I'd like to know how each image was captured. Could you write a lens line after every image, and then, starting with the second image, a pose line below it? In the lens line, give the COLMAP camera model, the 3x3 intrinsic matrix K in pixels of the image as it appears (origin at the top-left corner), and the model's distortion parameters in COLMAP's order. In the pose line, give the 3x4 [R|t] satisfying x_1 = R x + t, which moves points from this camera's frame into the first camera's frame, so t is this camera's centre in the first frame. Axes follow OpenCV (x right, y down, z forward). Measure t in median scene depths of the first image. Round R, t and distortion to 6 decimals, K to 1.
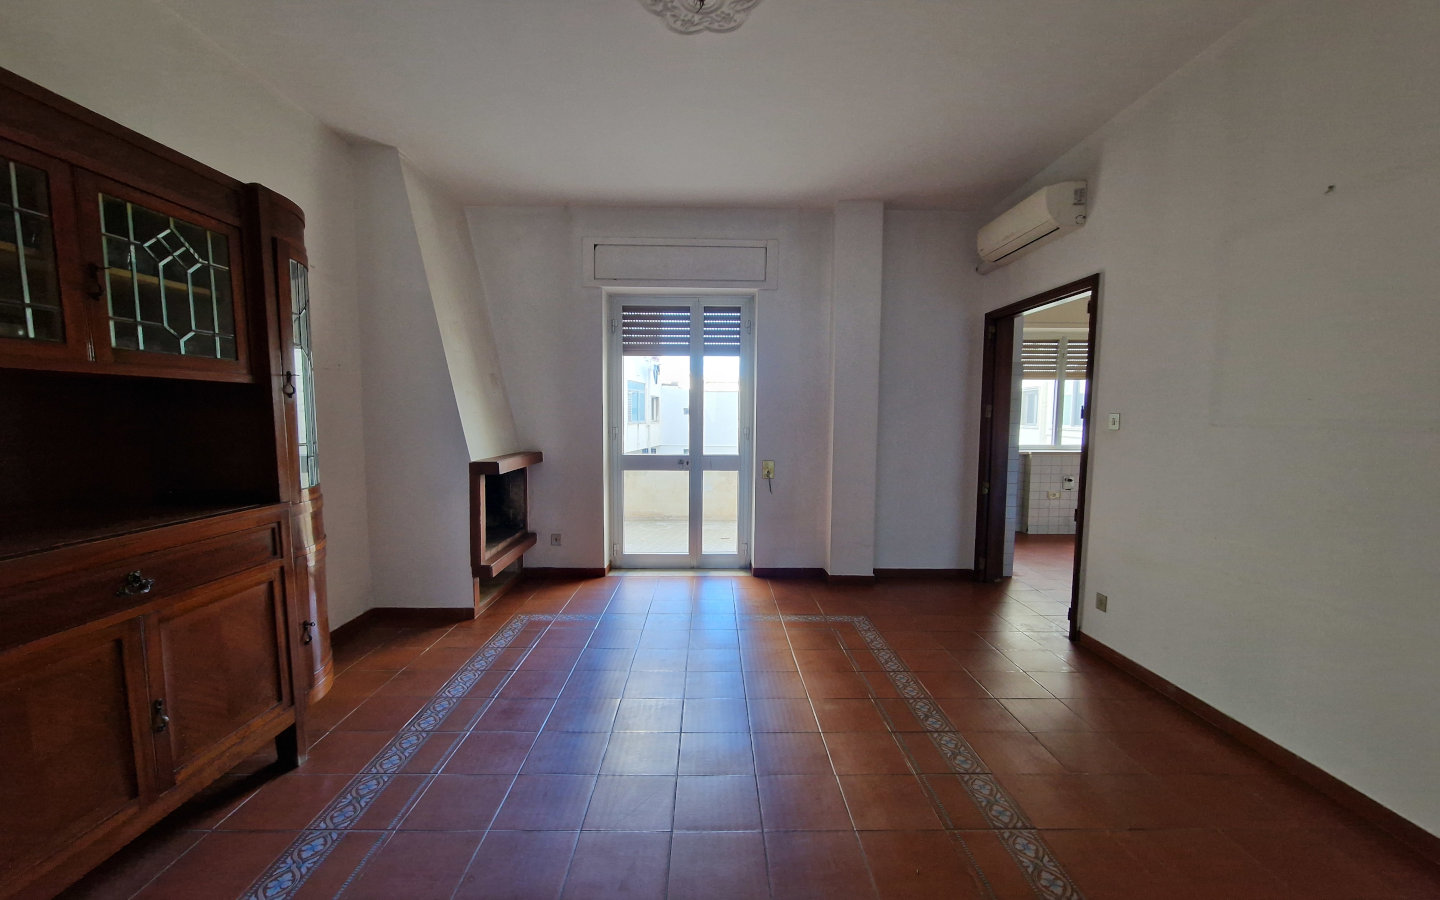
lens RADIAL K [[590.7, 0, 714.7], [0, 590.7, 471.6], [0, 0, 1]] dist [-0.002899, -0.000698]
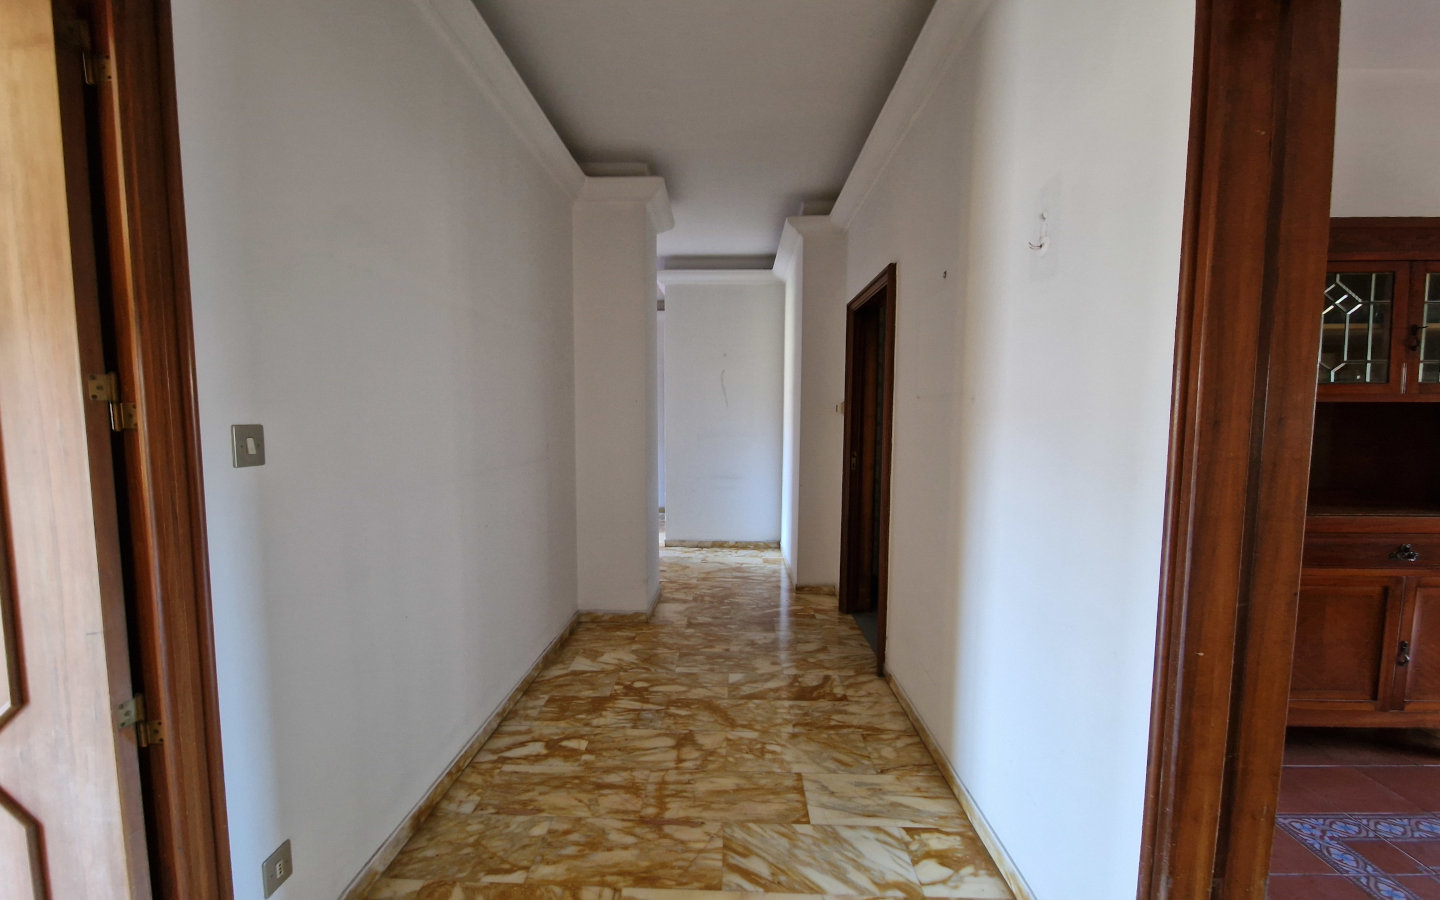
lens RADIAL K [[416.0, 0, 720.0], [0, 416.0, 450.0], [0, 0, 1]] dist [-0.001897, -0.000177]
pose [[-0.014905, 0.061358, -0.998005, -0.007666], [-0.107740, 0.992206, 0.062611, 0.061252], [0.994067, 0.108459, -0.008179, -0.583400]]
